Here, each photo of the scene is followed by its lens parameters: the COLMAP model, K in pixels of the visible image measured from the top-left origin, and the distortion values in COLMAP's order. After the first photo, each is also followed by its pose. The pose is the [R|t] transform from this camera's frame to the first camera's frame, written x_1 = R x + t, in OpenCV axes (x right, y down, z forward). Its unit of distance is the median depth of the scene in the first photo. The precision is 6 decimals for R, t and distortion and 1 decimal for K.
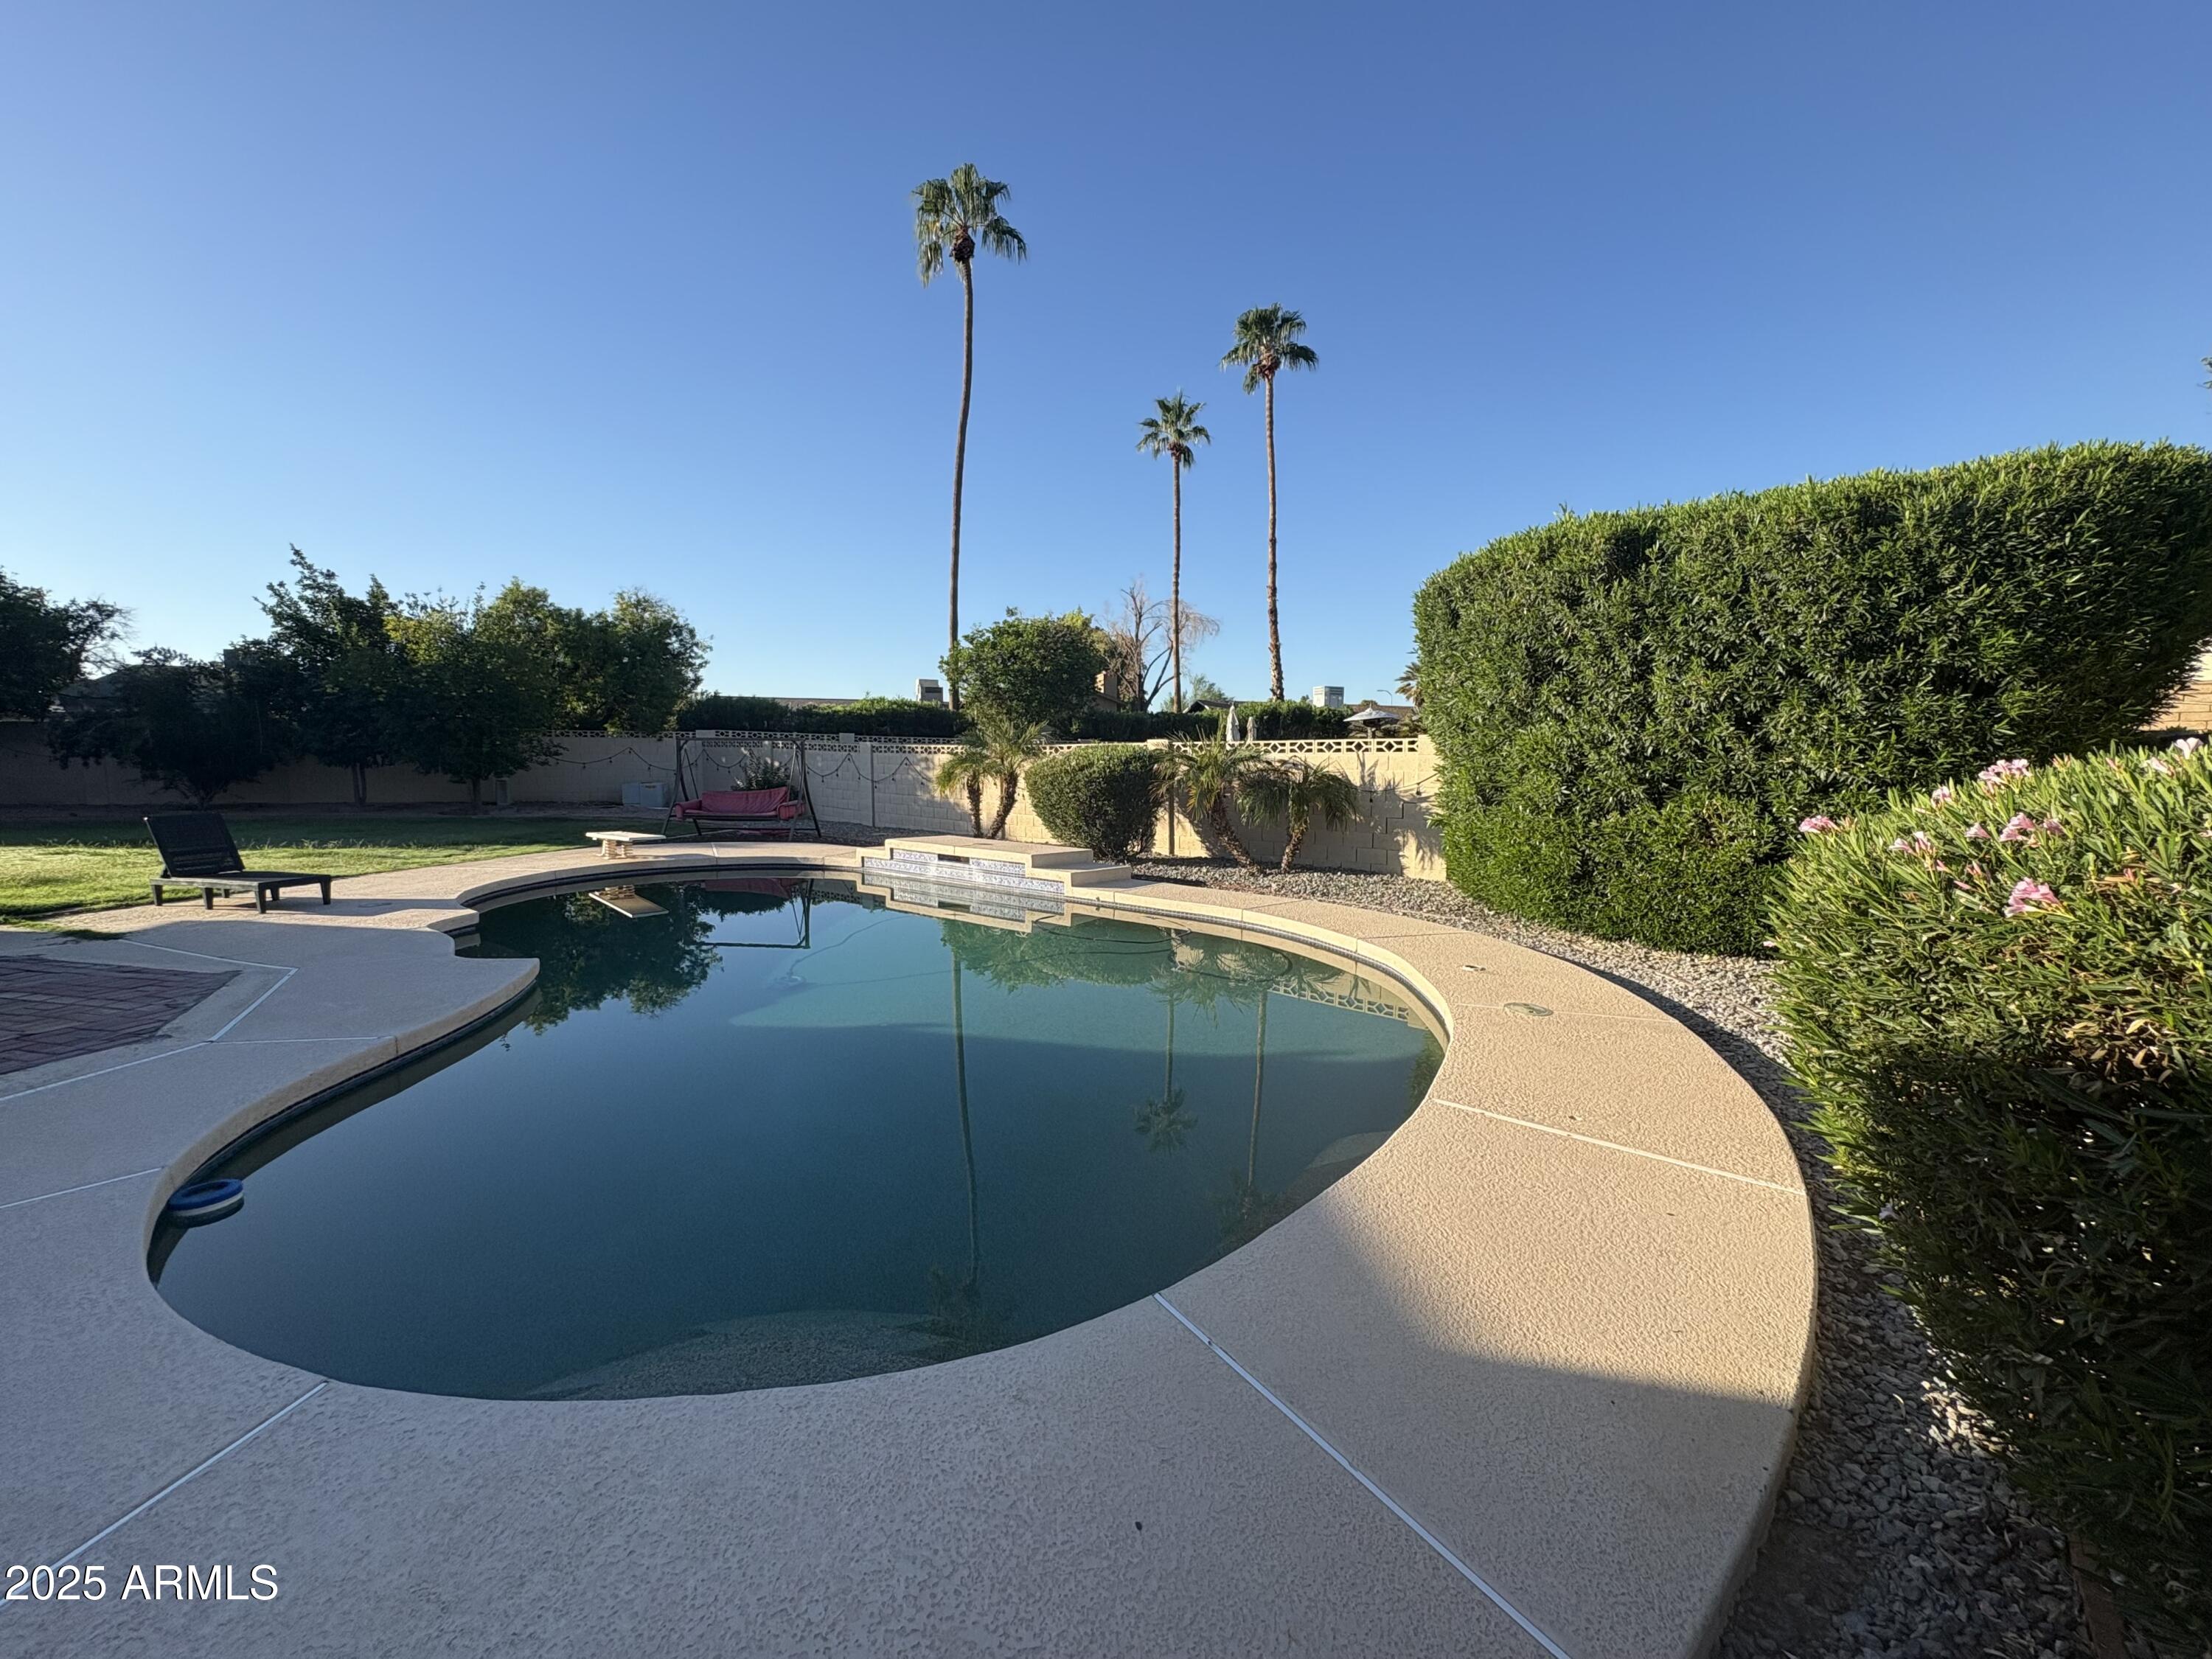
lens RADIAL K [[879.5, 0, 1107.7], [0, 879.5, 830.5], [0, 0, 1]] dist [-0.001462, -0.000295]
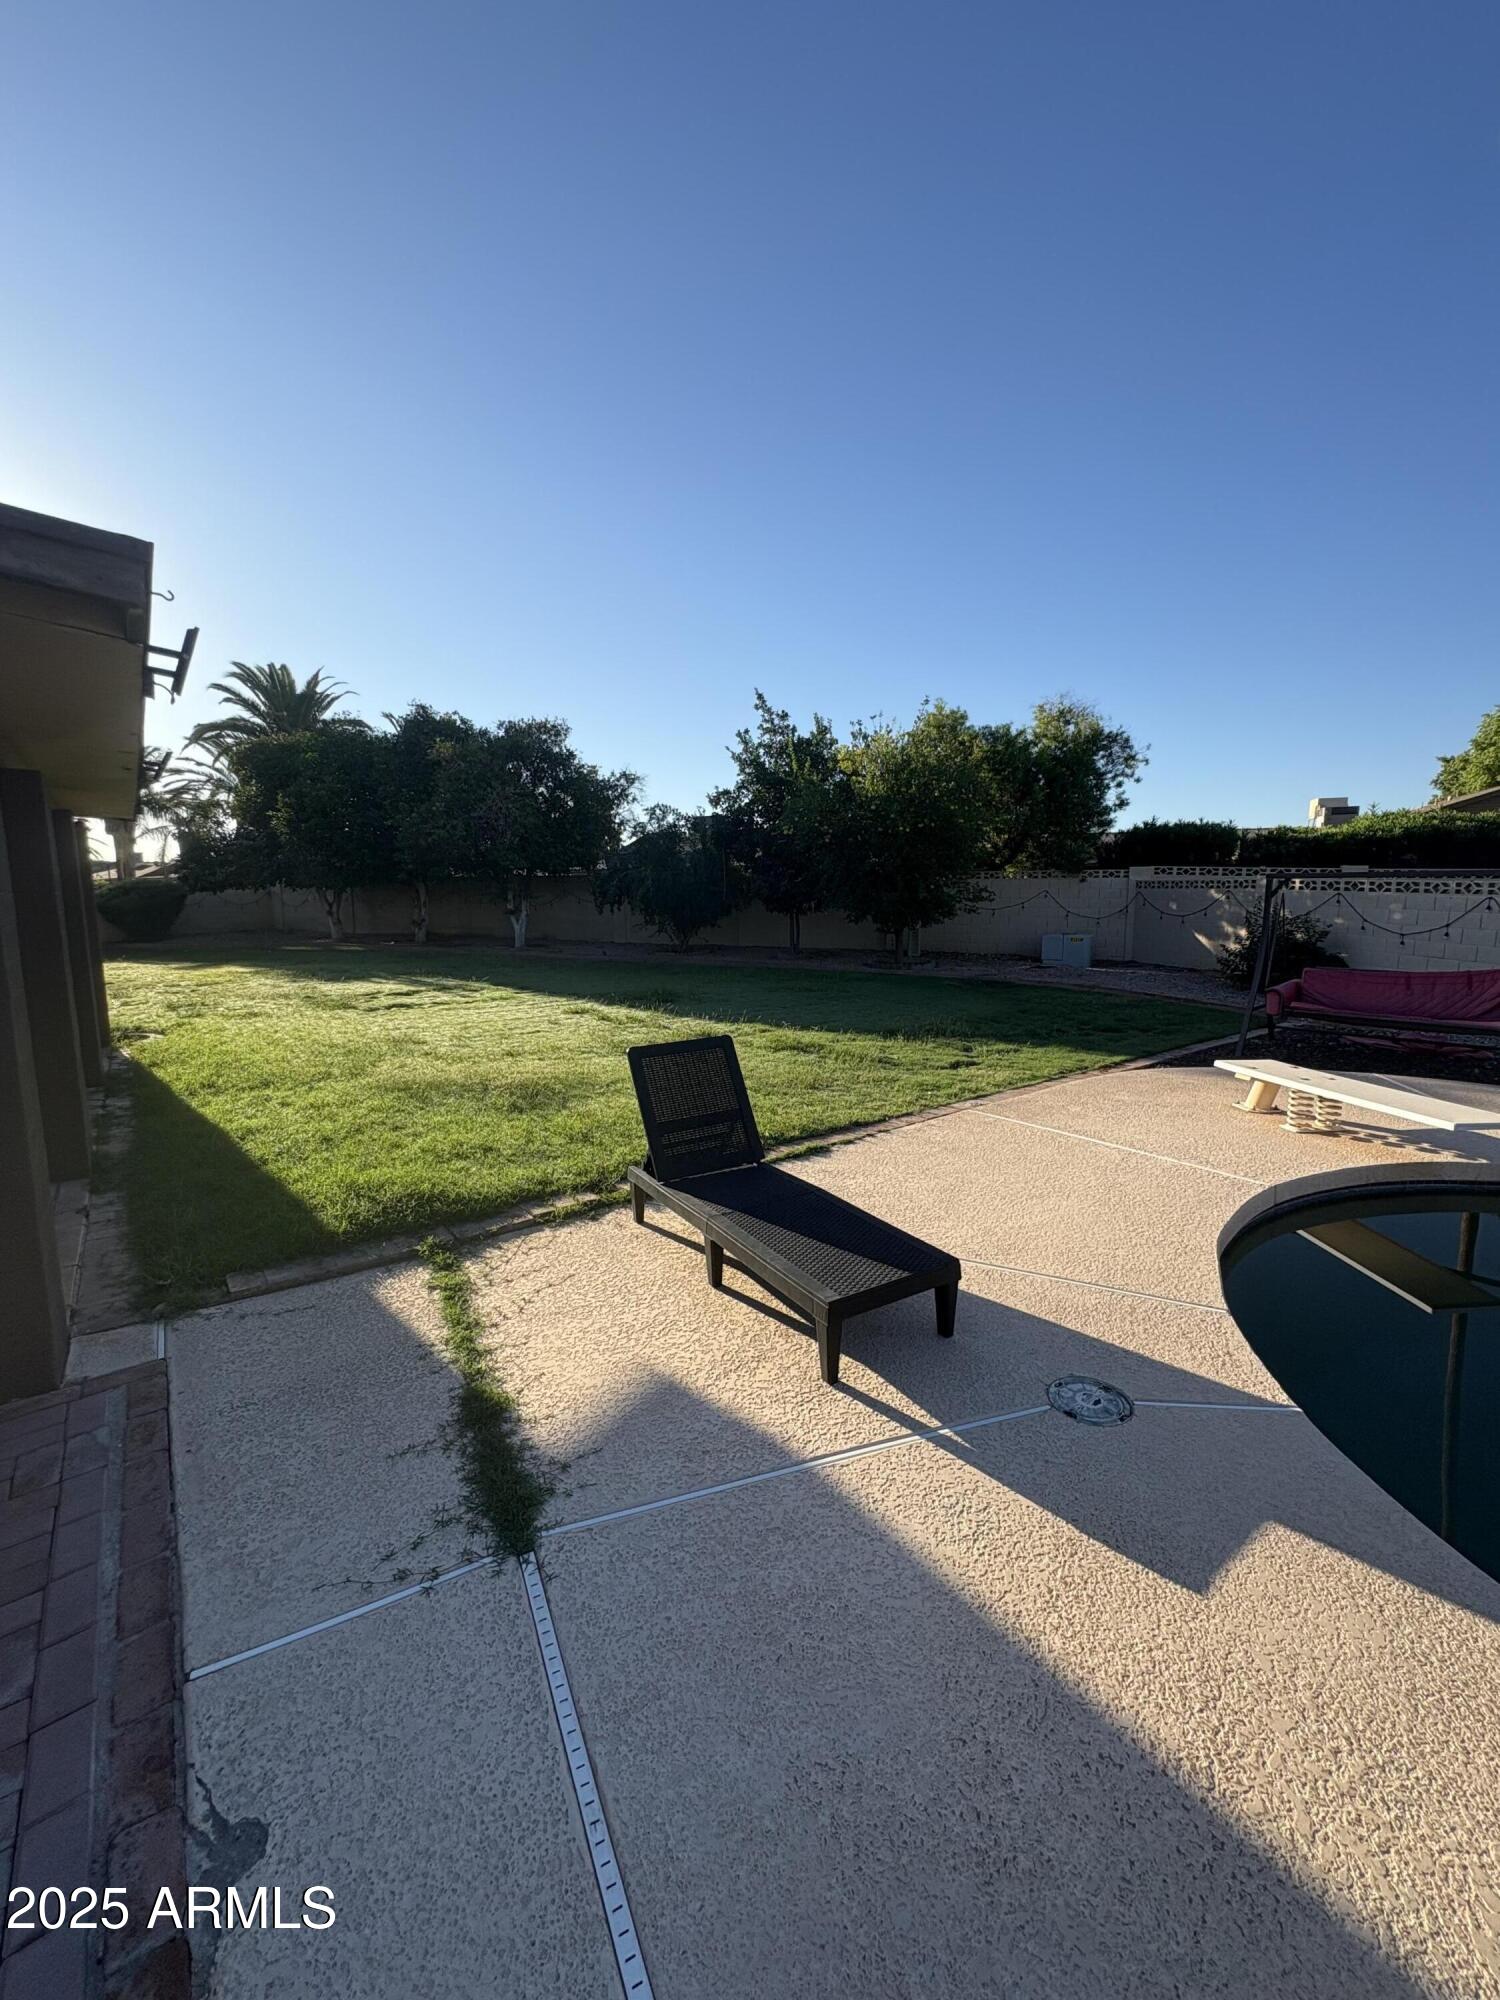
lens RADIAL K [[795.2, 0, 746.6], [0, 795.2, 1000.6], [0, 0, 1]] dist [-0.001462, -0.000295]
pose [[0.756643, 0.078397, -0.649112, -0.313108], [-0.048208, 0.996772, 0.064193, -0.029832], [0.652049, -0.017279, 0.757980, 0.292366]]
